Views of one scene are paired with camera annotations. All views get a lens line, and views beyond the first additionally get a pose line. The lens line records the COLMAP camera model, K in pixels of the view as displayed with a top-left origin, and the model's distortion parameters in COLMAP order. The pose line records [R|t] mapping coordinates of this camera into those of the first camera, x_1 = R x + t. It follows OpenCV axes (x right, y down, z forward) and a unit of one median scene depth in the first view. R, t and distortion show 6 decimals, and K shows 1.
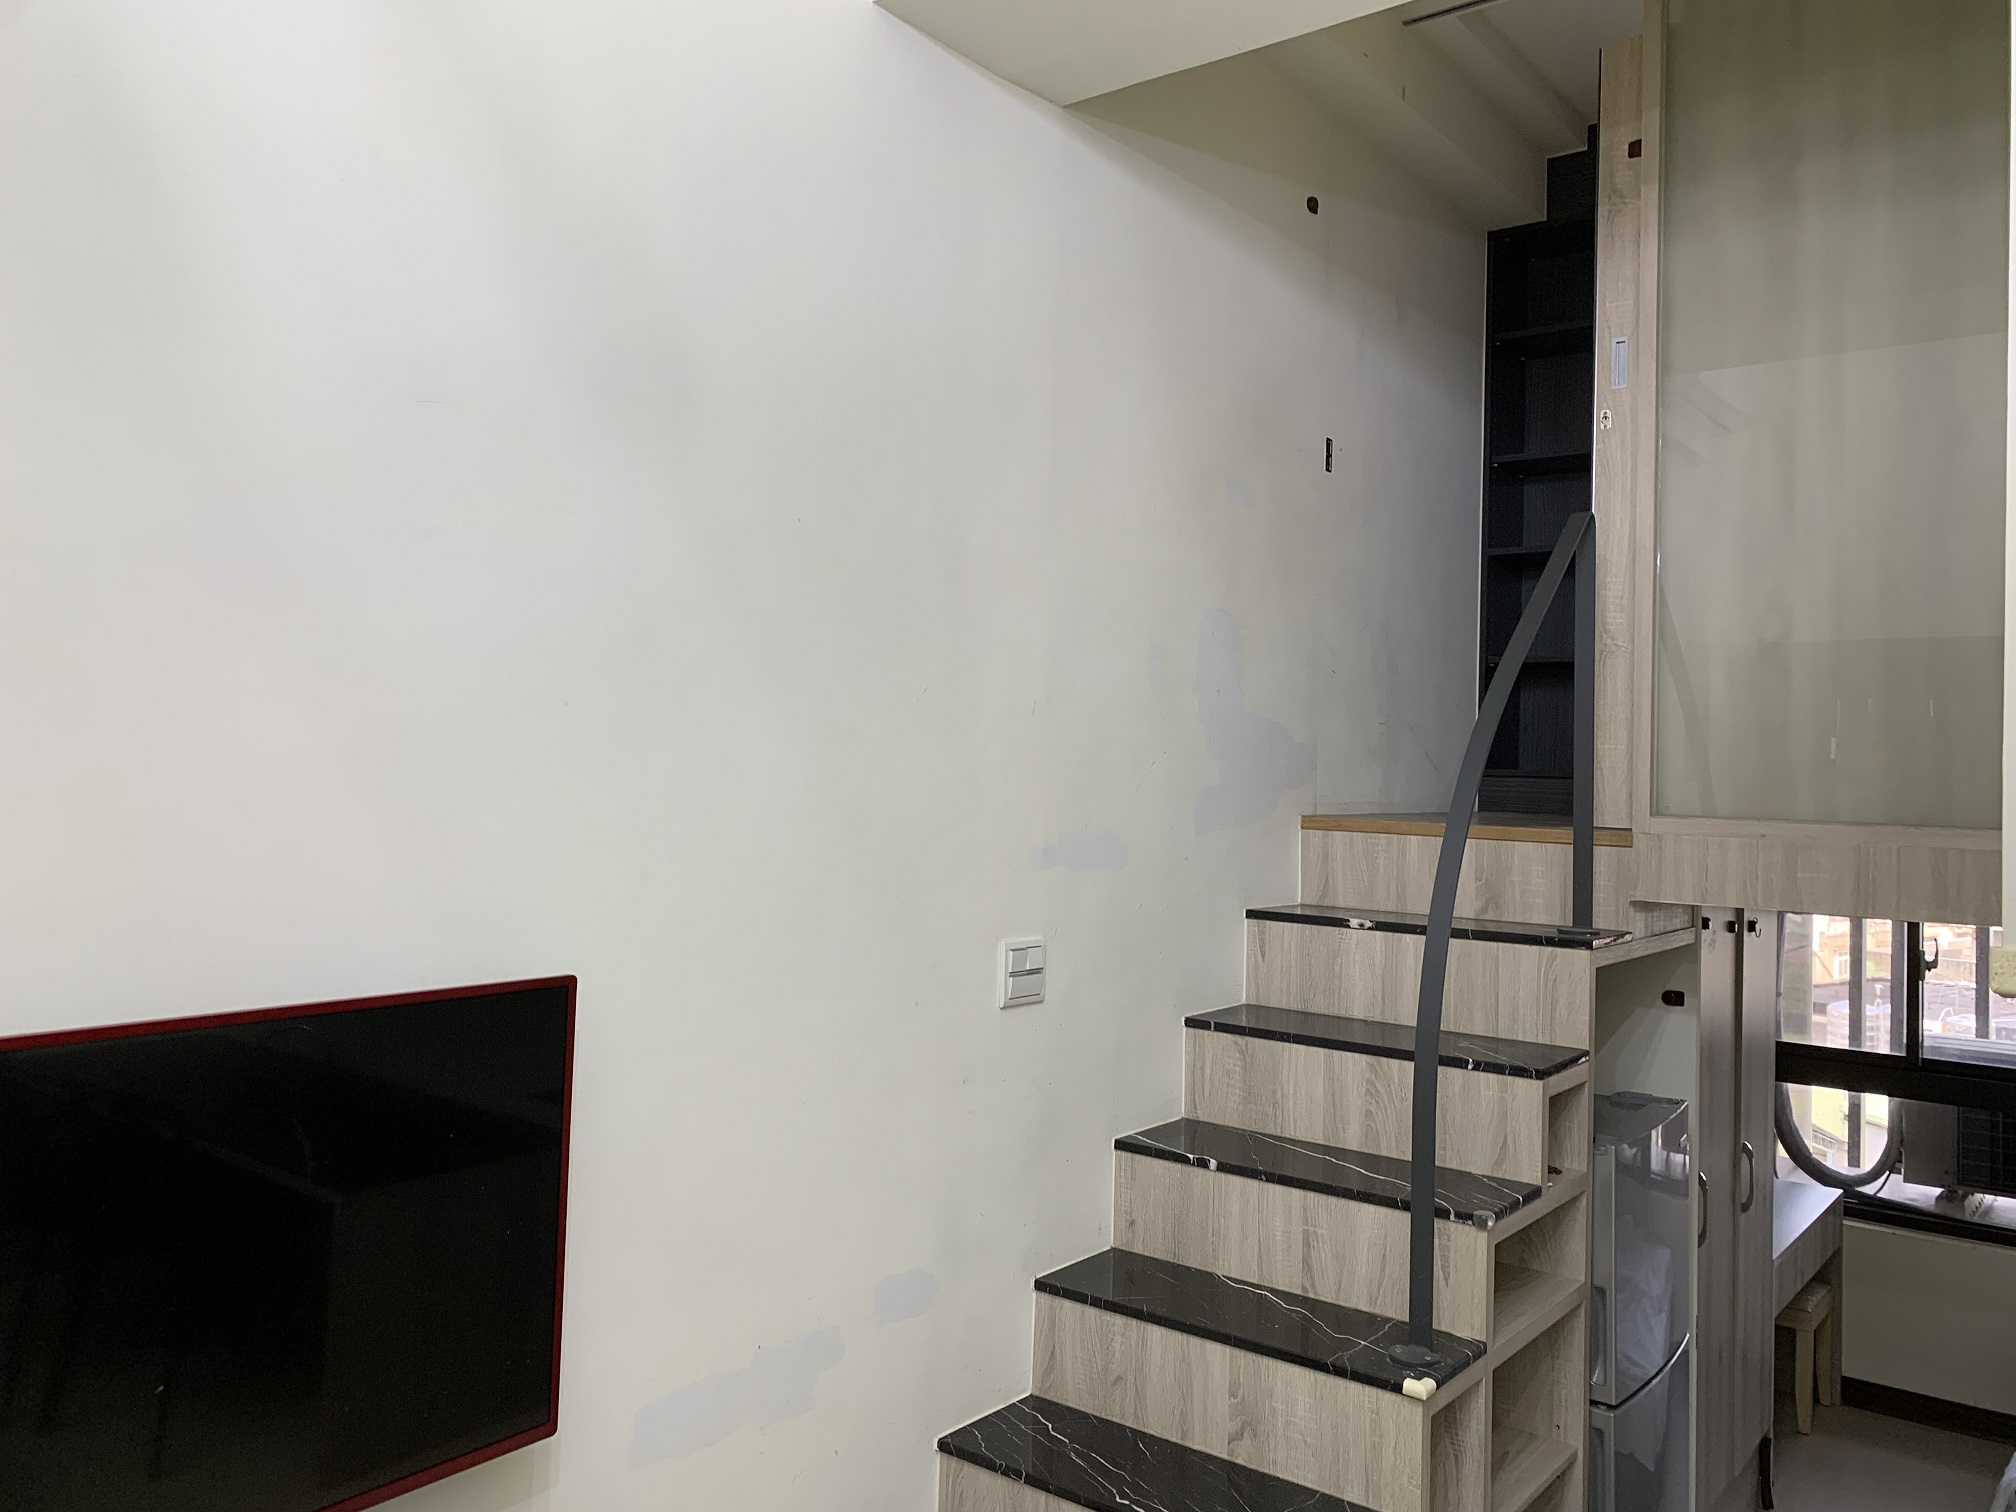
lens RADIAL K [[1555.2, 0, 1005.8], [0, 1555.2, 707.2], [0, 0, 1]] dist [0.001484, -0.000910]
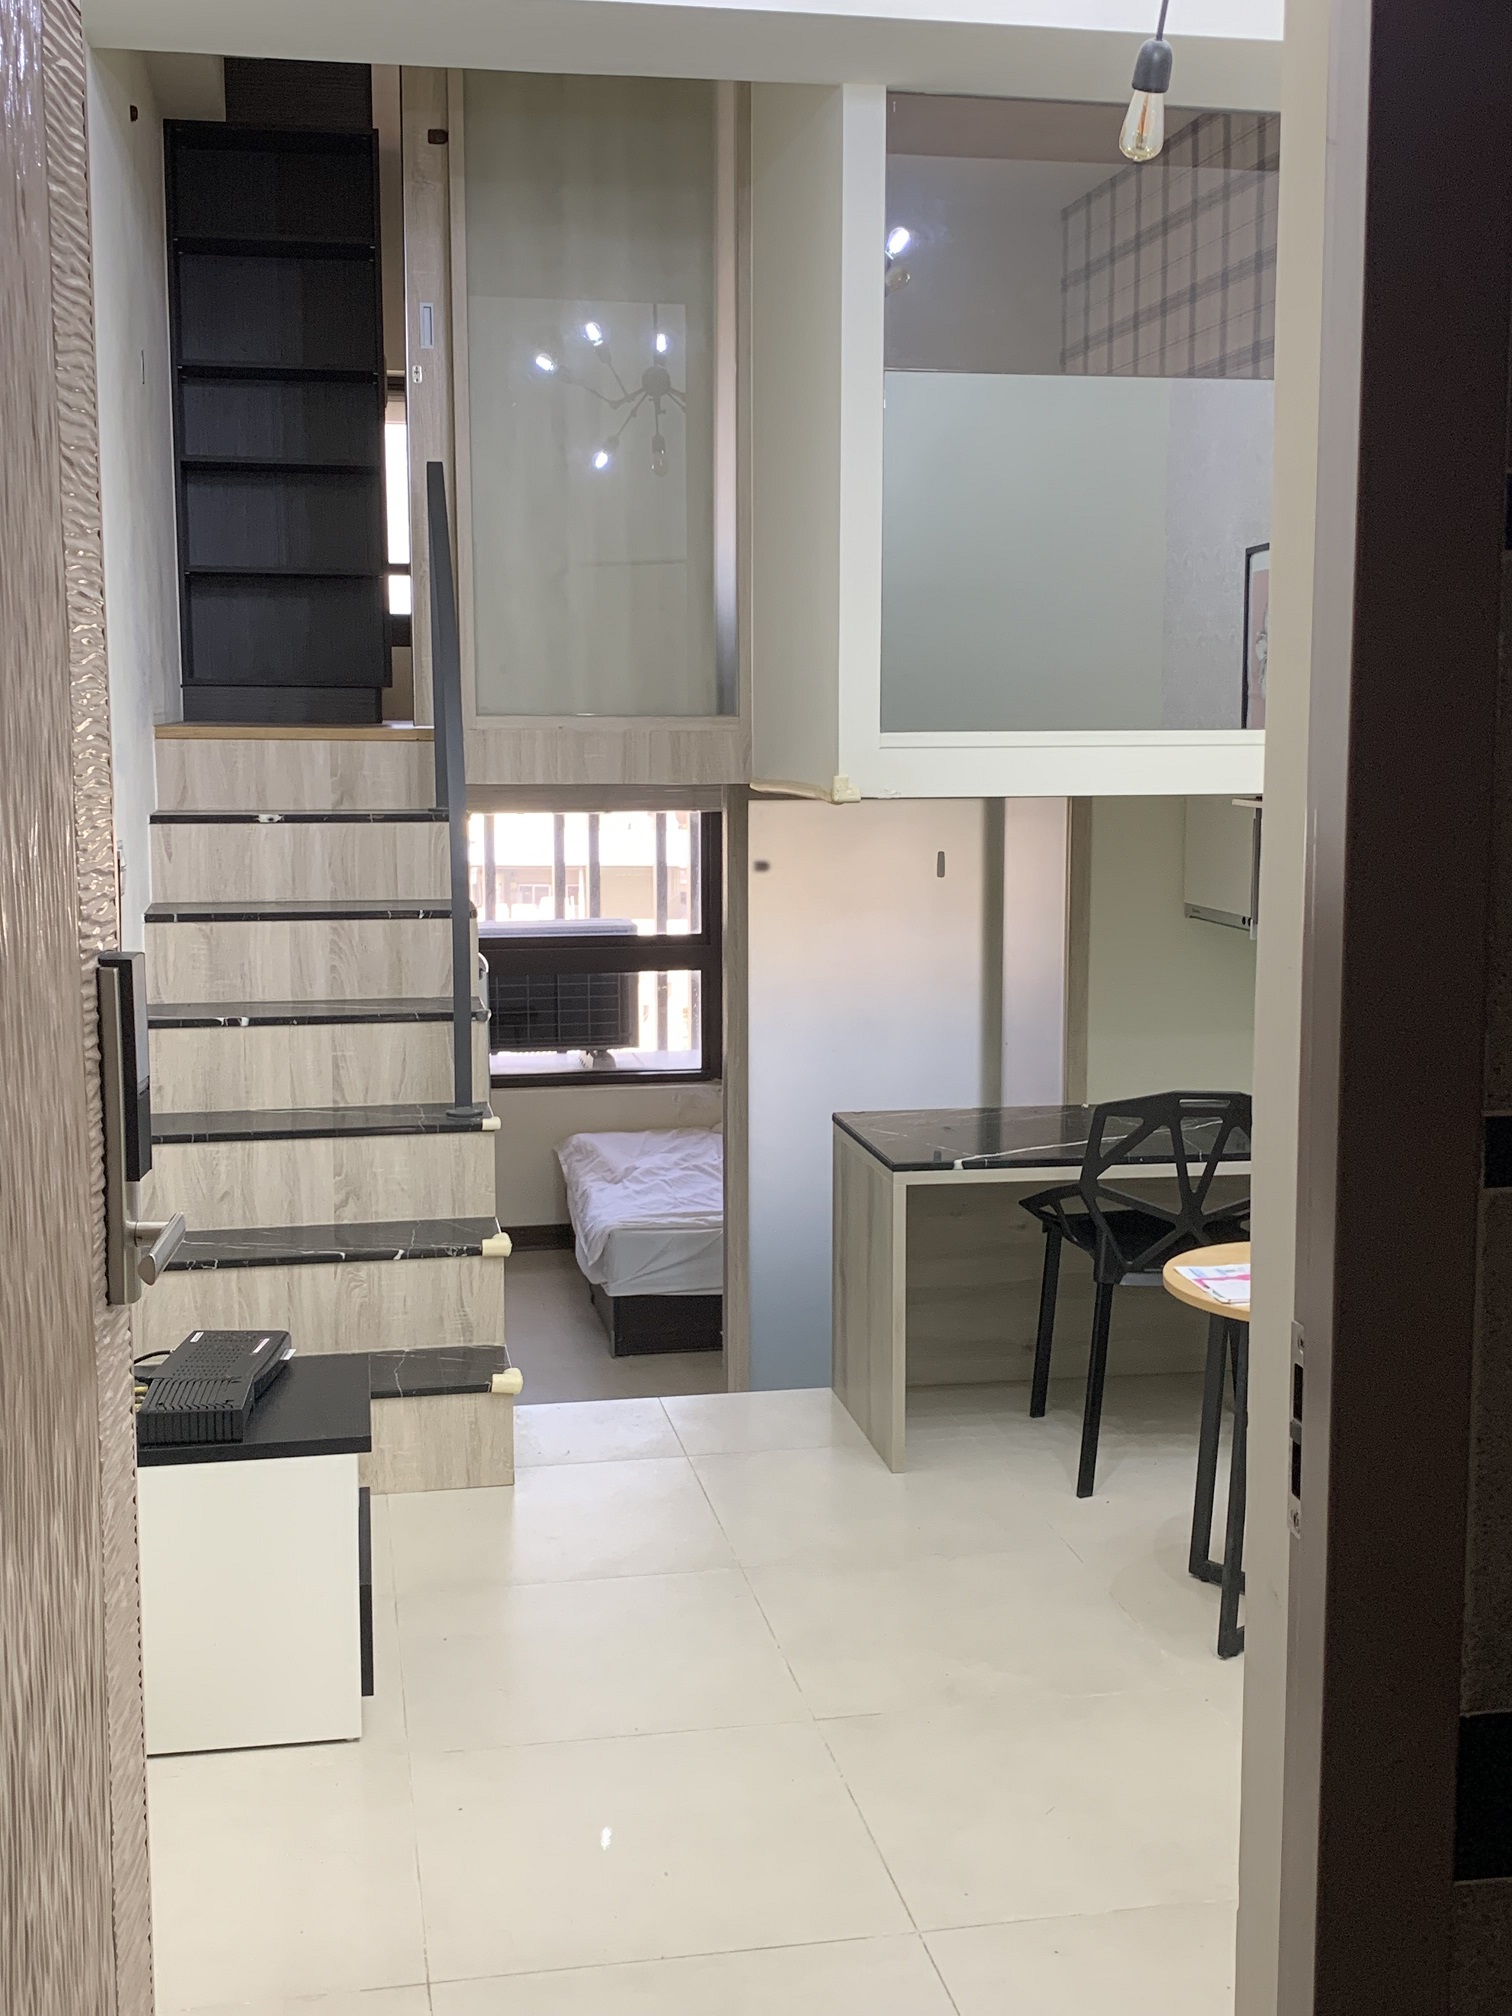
lens RADIAL K [[2345.1, 0, 756.0], [0, 2345.1, 1008.0], [0, 0, 1]] dist [-0.021046, -0.031666]
pose [[0.650445, -0.121544, 0.749766, -0.847547], [-0.017631, 0.984432, 0.174881, -0.030194], [-0.759349, -0.126969, 0.638175, -0.382912]]
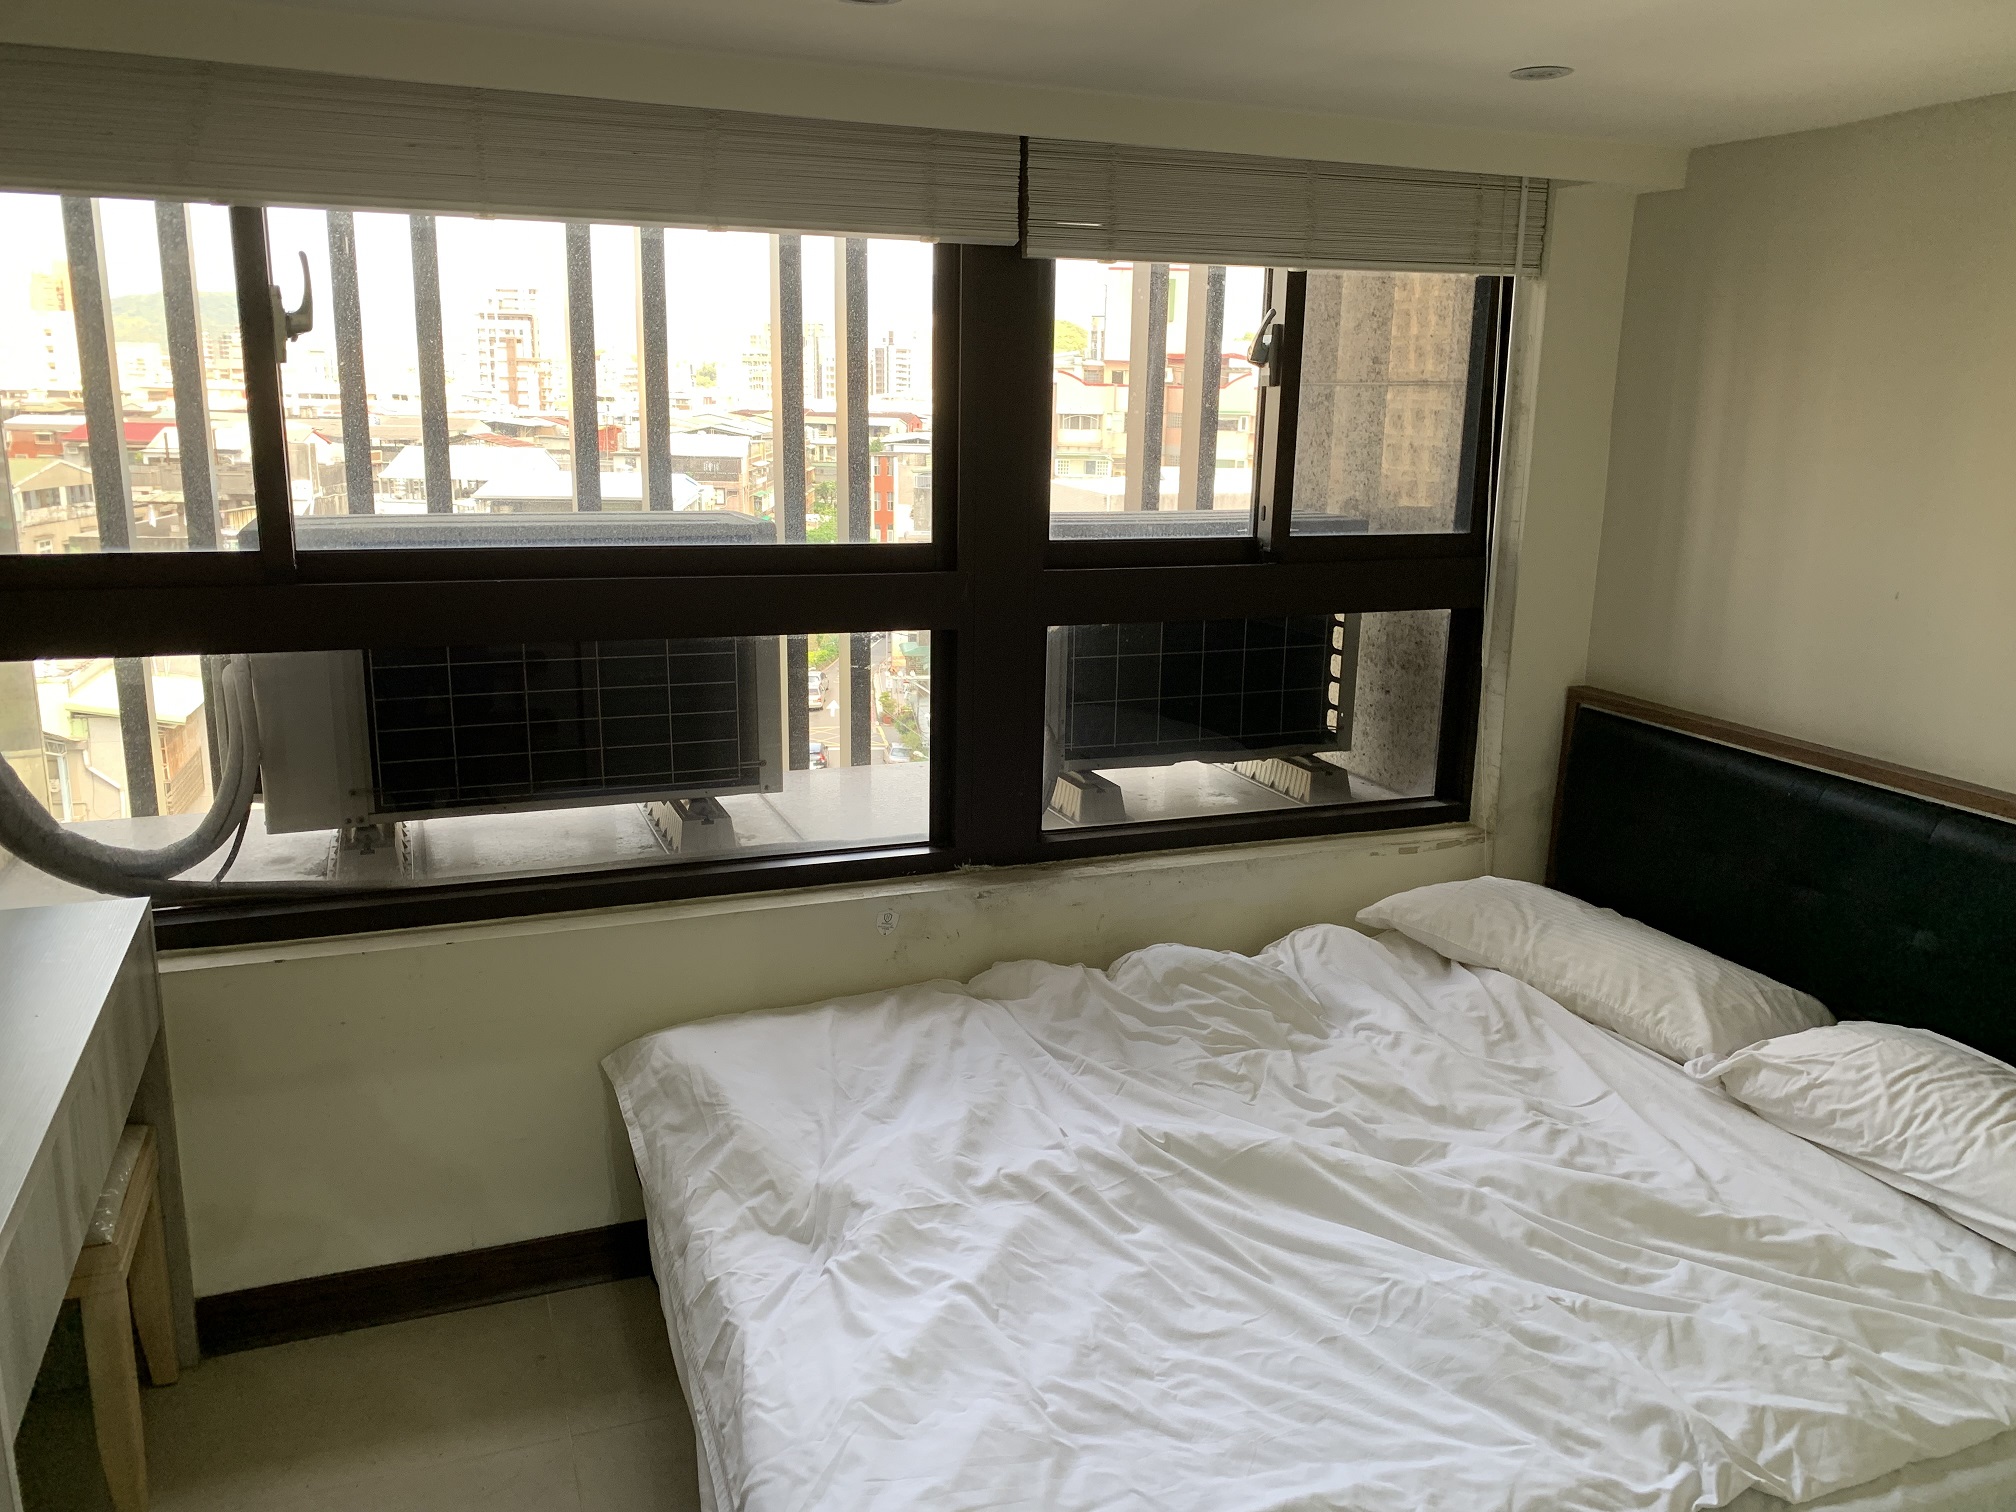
lens RADIAL K [[1651.8, 0, 1094.9], [0, 1651.8, 765.4], [0, 0, 1]] dist [0.001689, -0.002531]
pose [[0.474419, -0.219277, 0.852552, 0.476675], [-0.043519, 0.961453, 0.271504, 0.241821], [-0.879223, -0.165909, 0.446589, 0.963517]]
